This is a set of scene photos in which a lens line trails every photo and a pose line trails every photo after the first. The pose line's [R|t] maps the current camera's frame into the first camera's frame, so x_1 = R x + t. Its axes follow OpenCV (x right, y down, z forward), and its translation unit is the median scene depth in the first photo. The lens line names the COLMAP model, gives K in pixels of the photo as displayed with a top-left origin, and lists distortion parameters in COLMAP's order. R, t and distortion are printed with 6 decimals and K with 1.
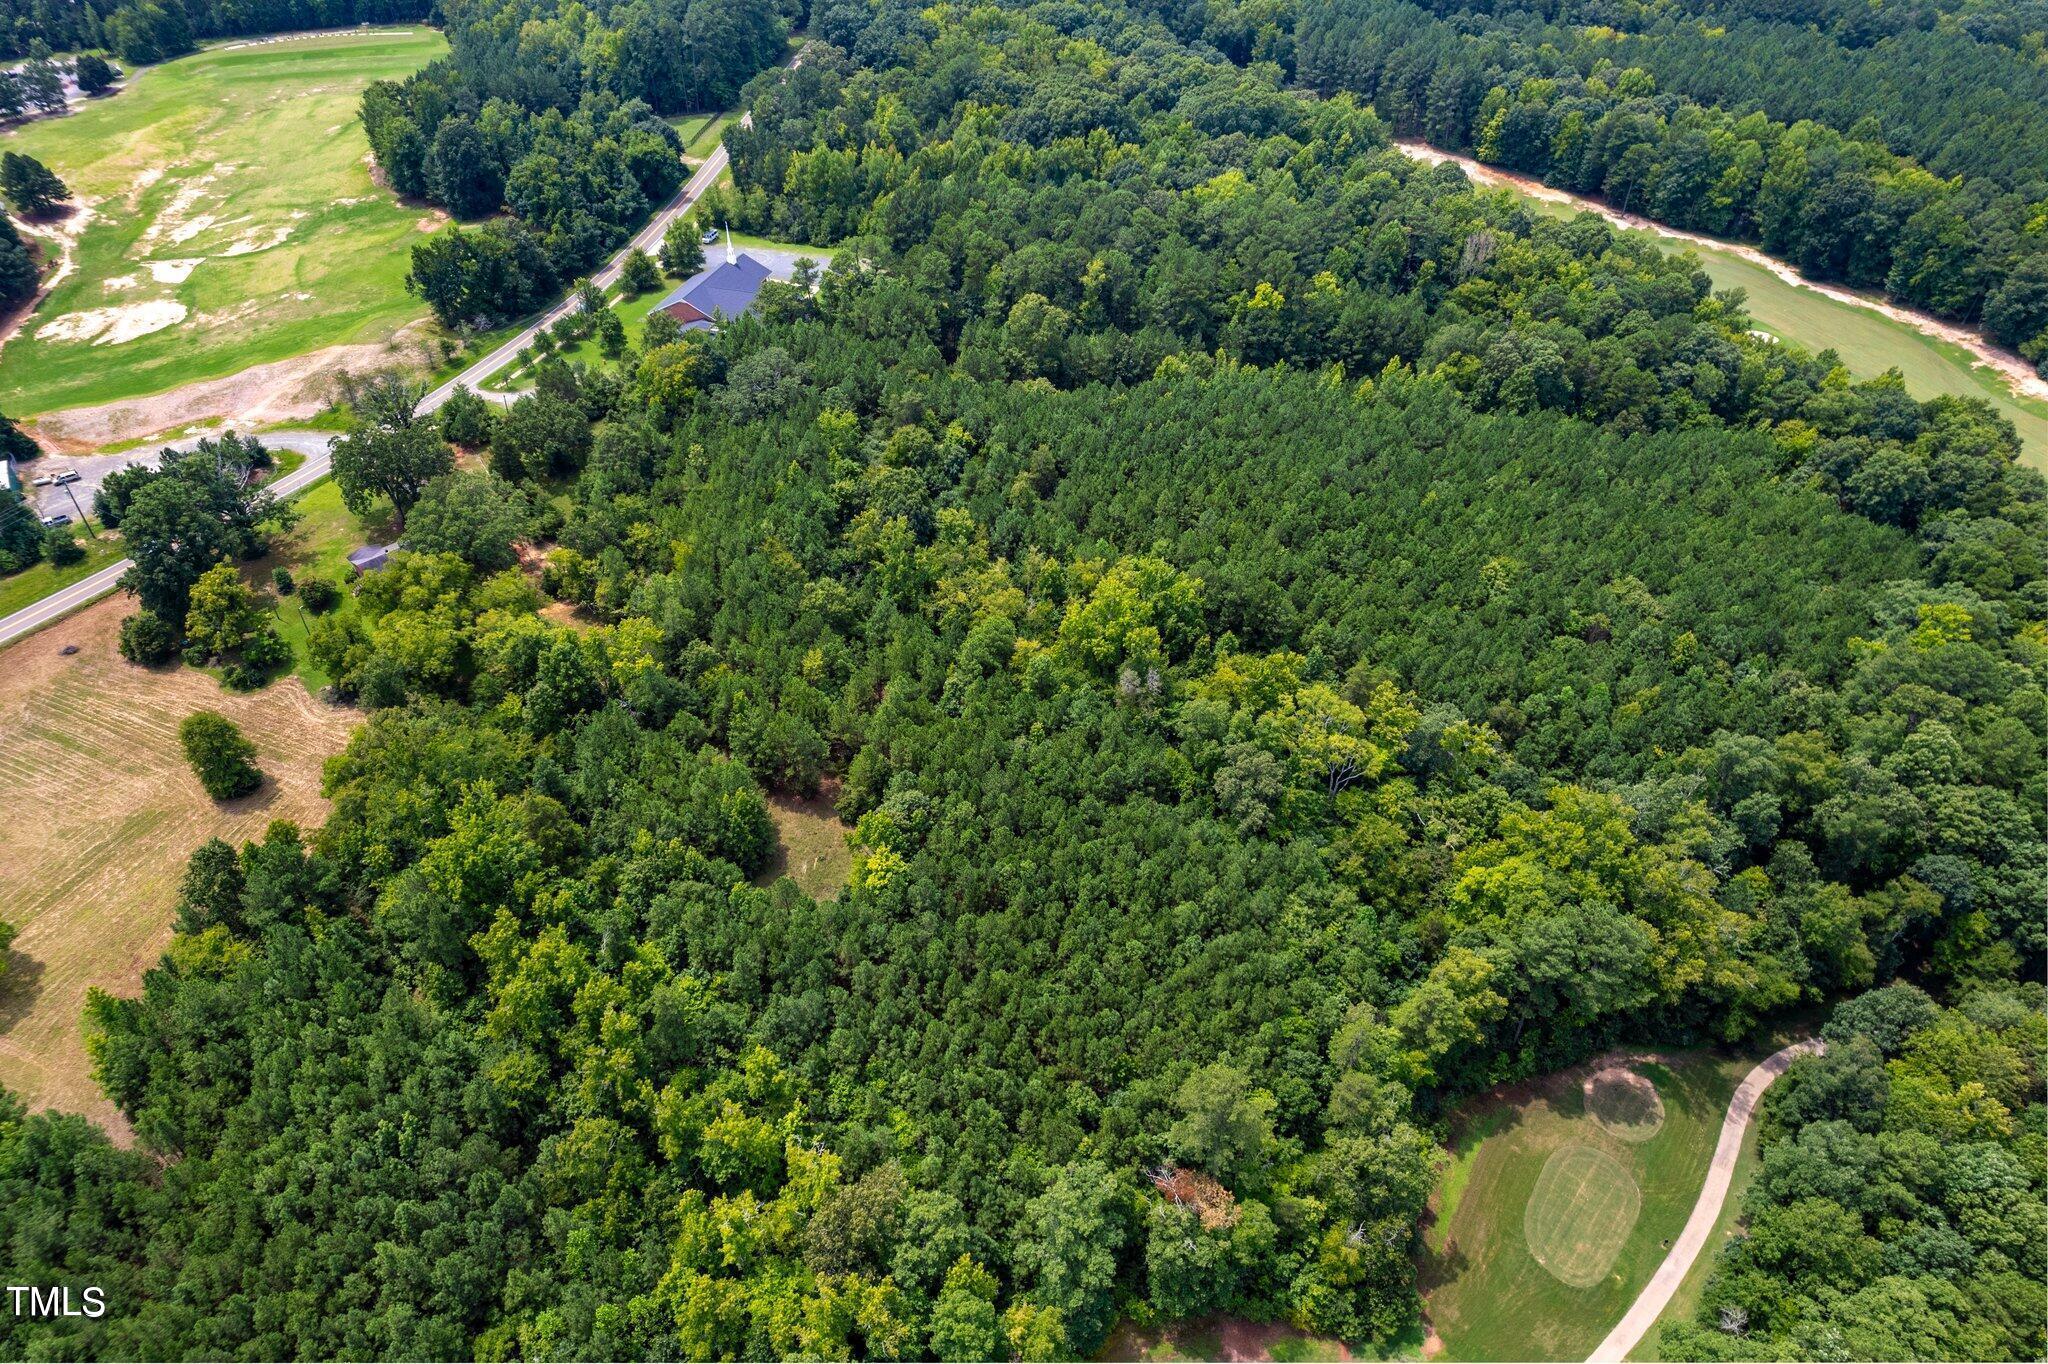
lens RADIAL K [[1313.9, 0, 1024.0], [0, 1313.9, 682.0], [0, 0, 1]] dist [-0.081322, 0.074672]
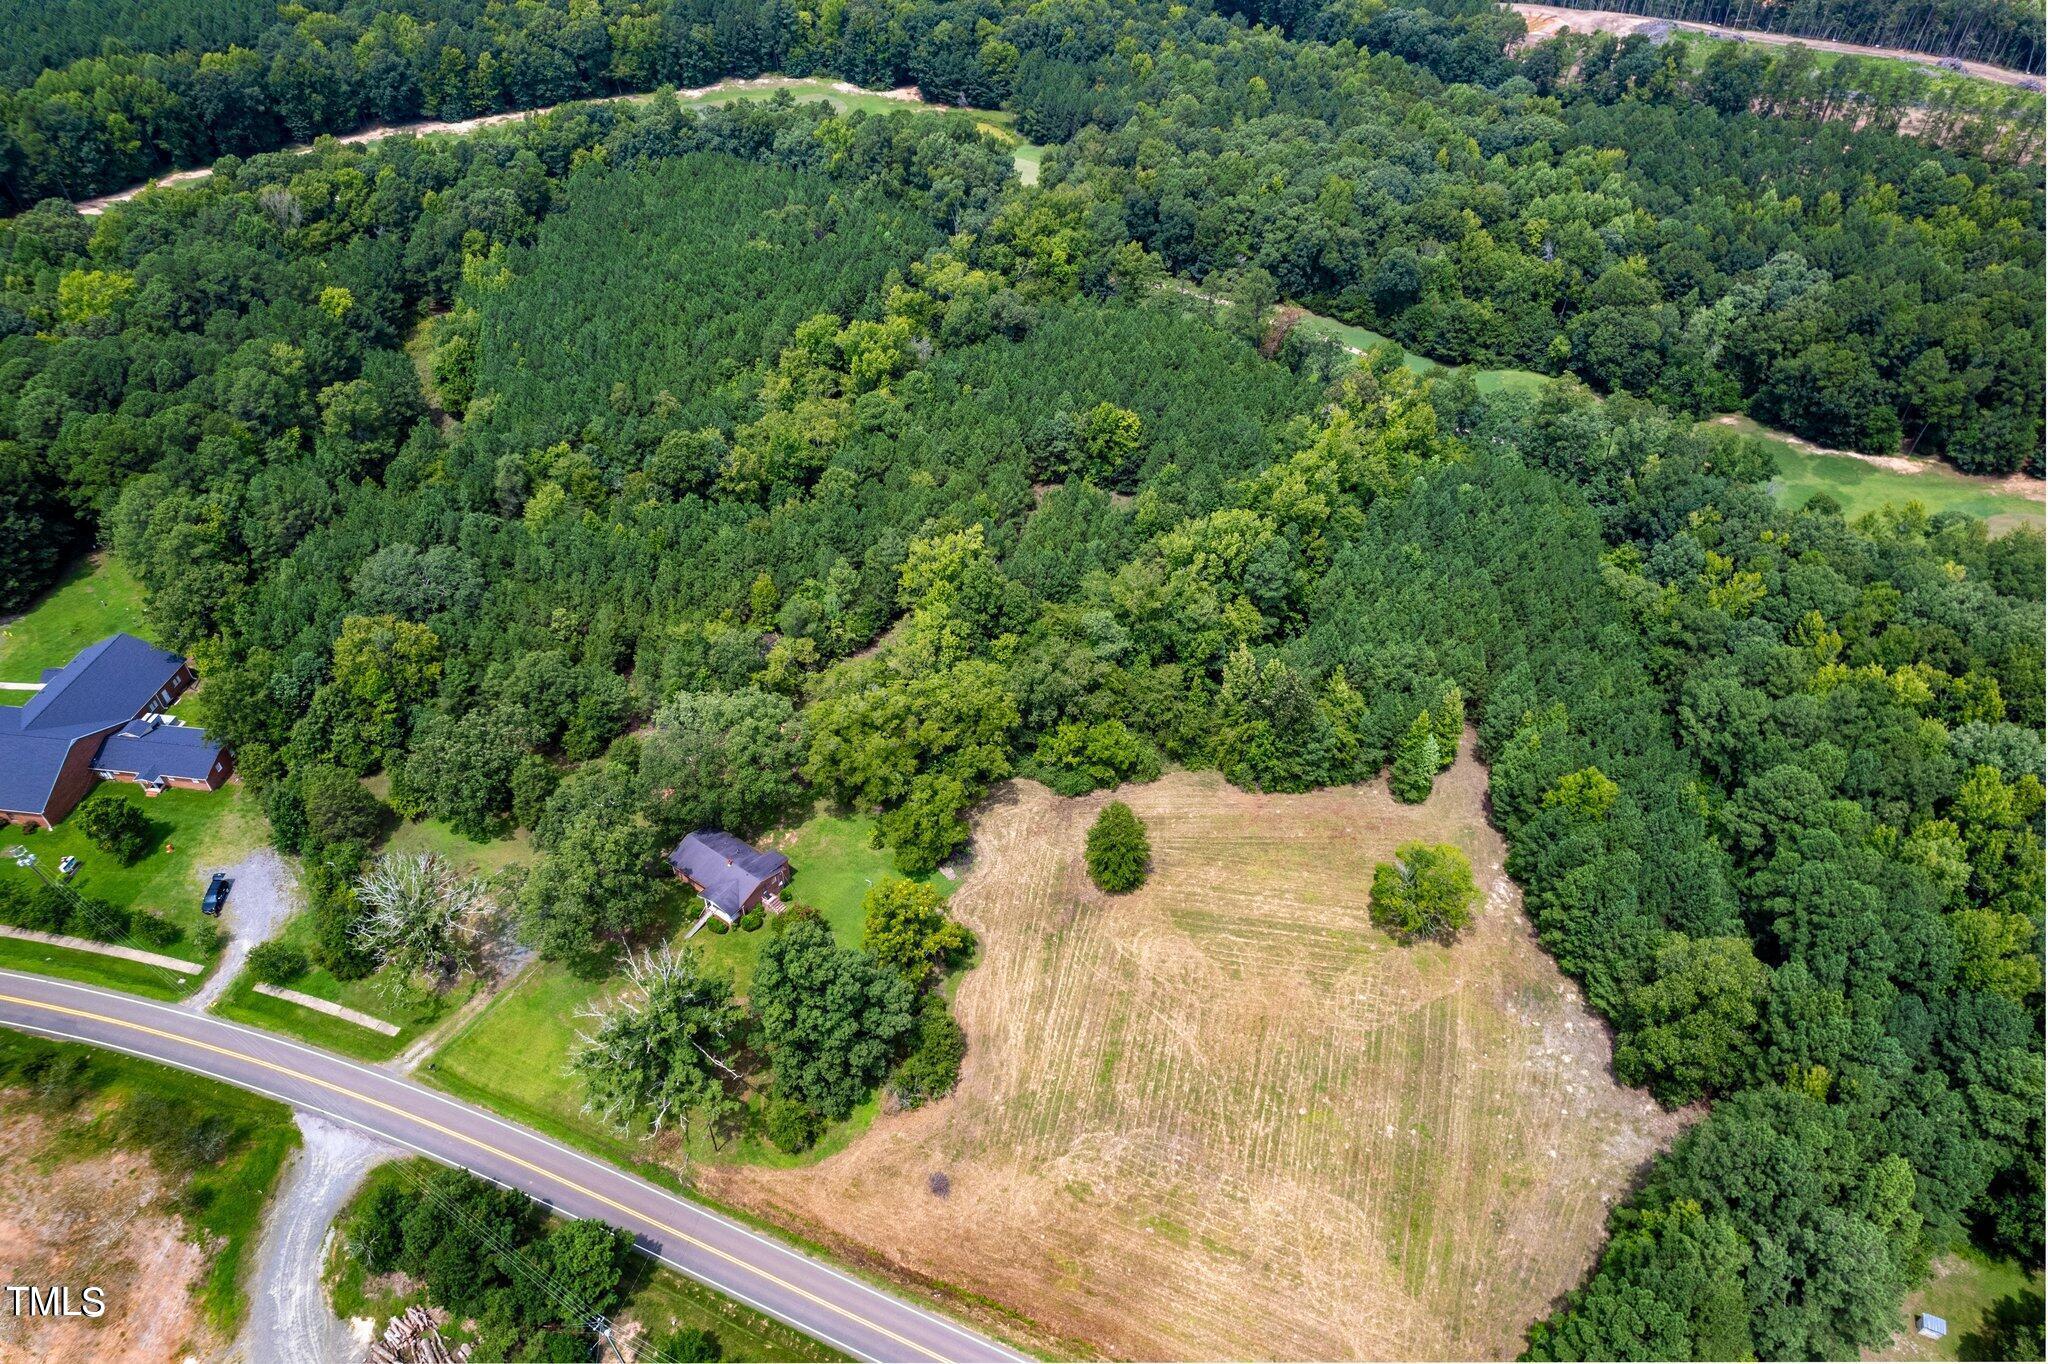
lens RADIAL K [[1313.9, 0, 1024.0], [0, 1313.9, 682.0], [0, 0, 1]] dist [-0.081322, 0.074672]
pose [[-0.180070, -0.652106, 0.736432, -0.939105], [0.637953, 0.492442, 0.592044, -0.456837], [-0.748726, 0.576419, 0.327339, 0.520718]]
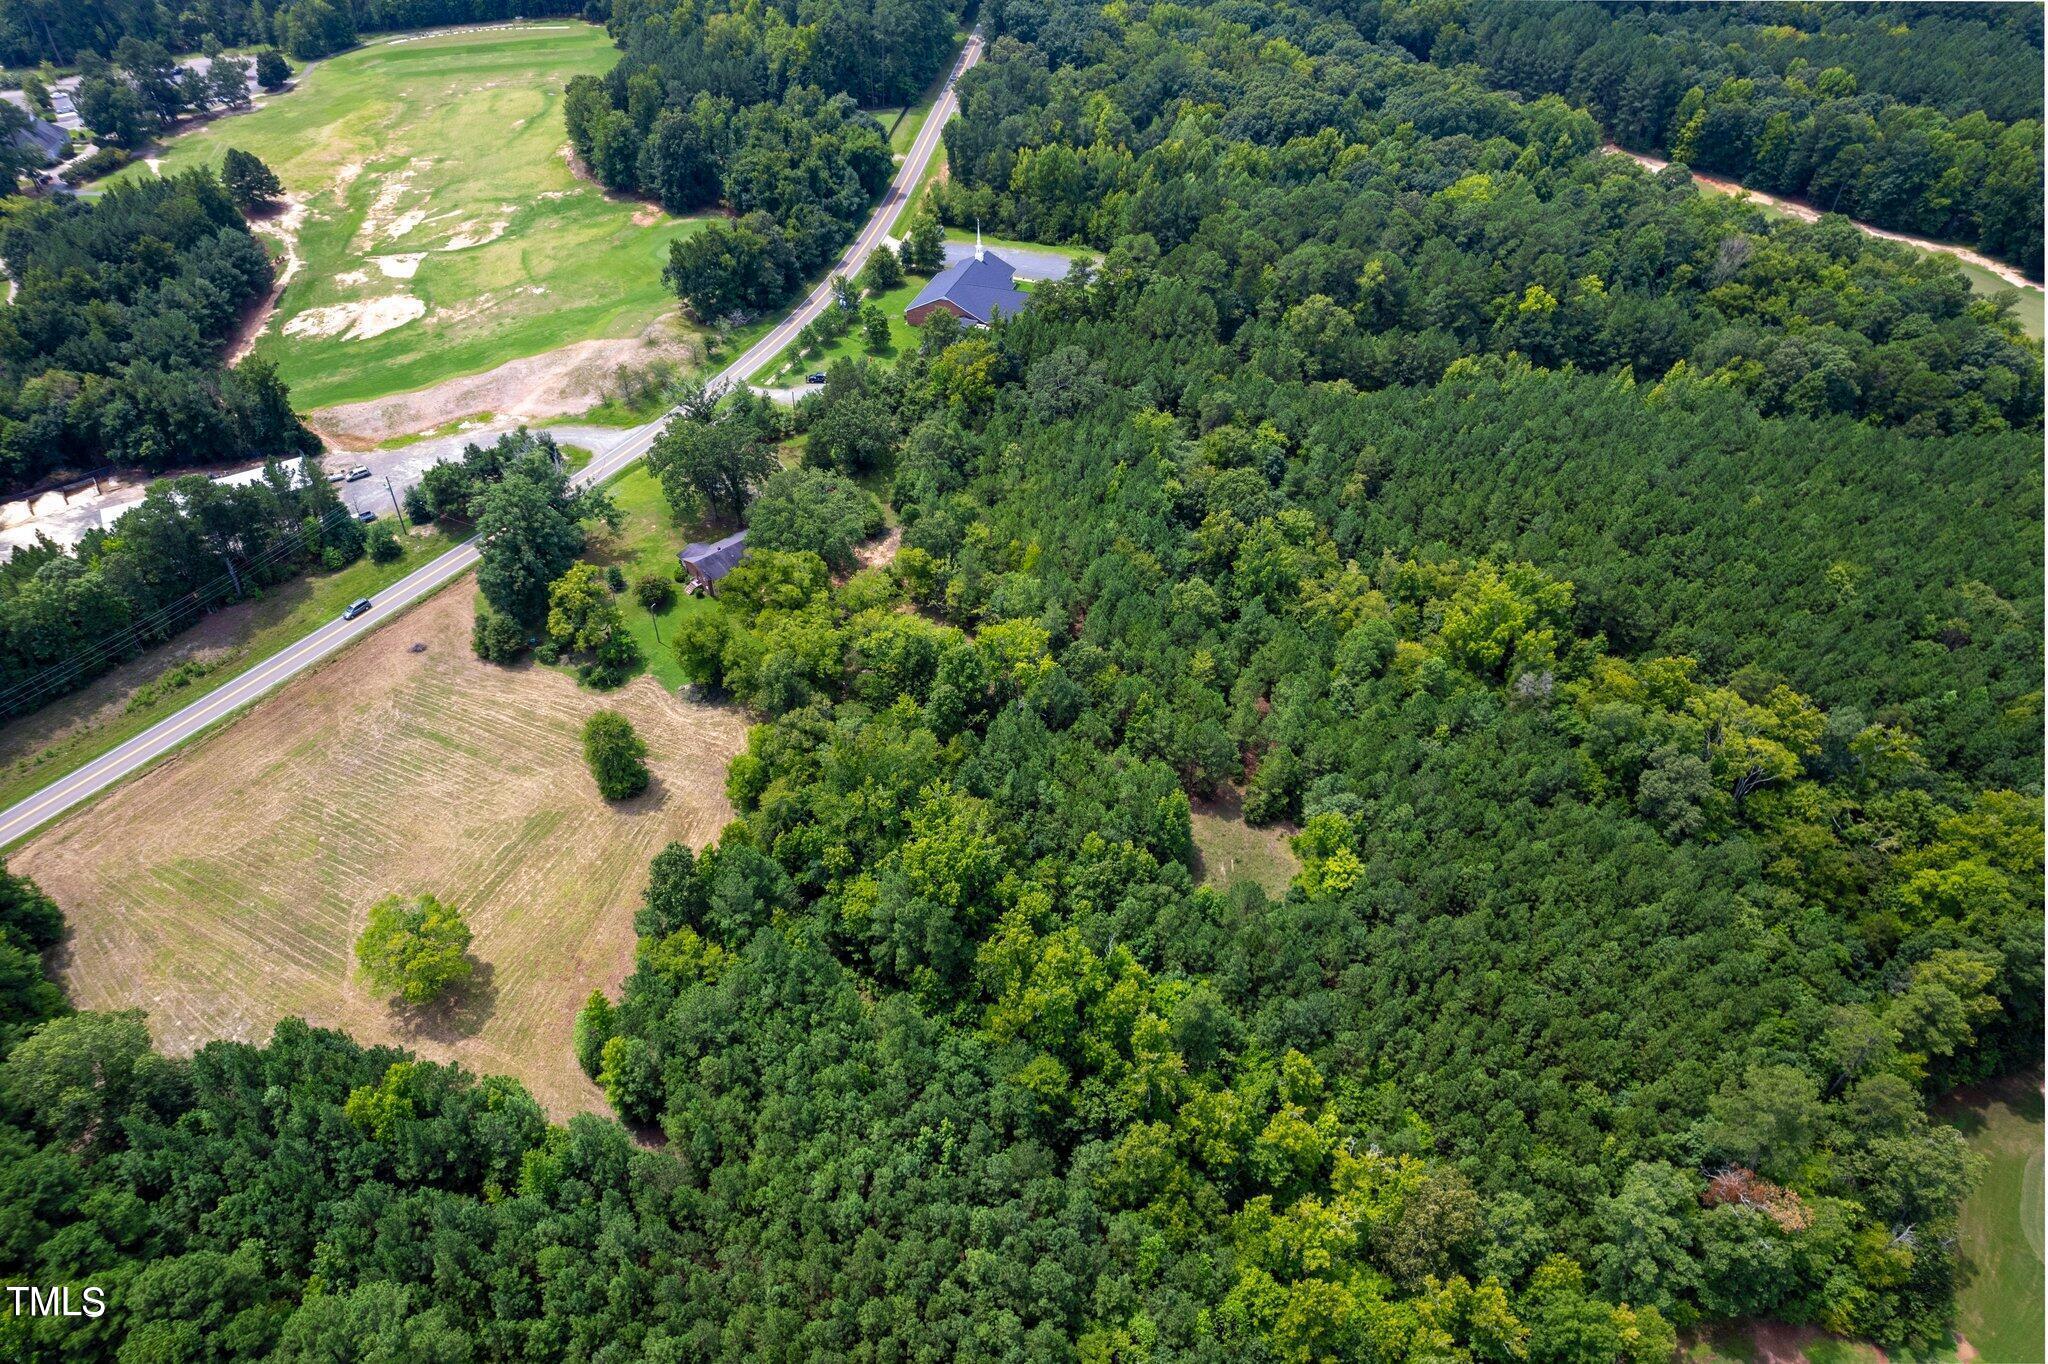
lens RADIAL K [[1313.9, 0, 1024.0], [0, 1313.9, 682.0], [0, 0, 1]] dist [-0.081322, 0.074672]
pose [[0.999991, 0.003944, -0.001853, -0.237598], [-0.003937, 0.999985, 0.003833, -0.003499], [0.001868, -0.003826, 0.999991, -0.000797]]
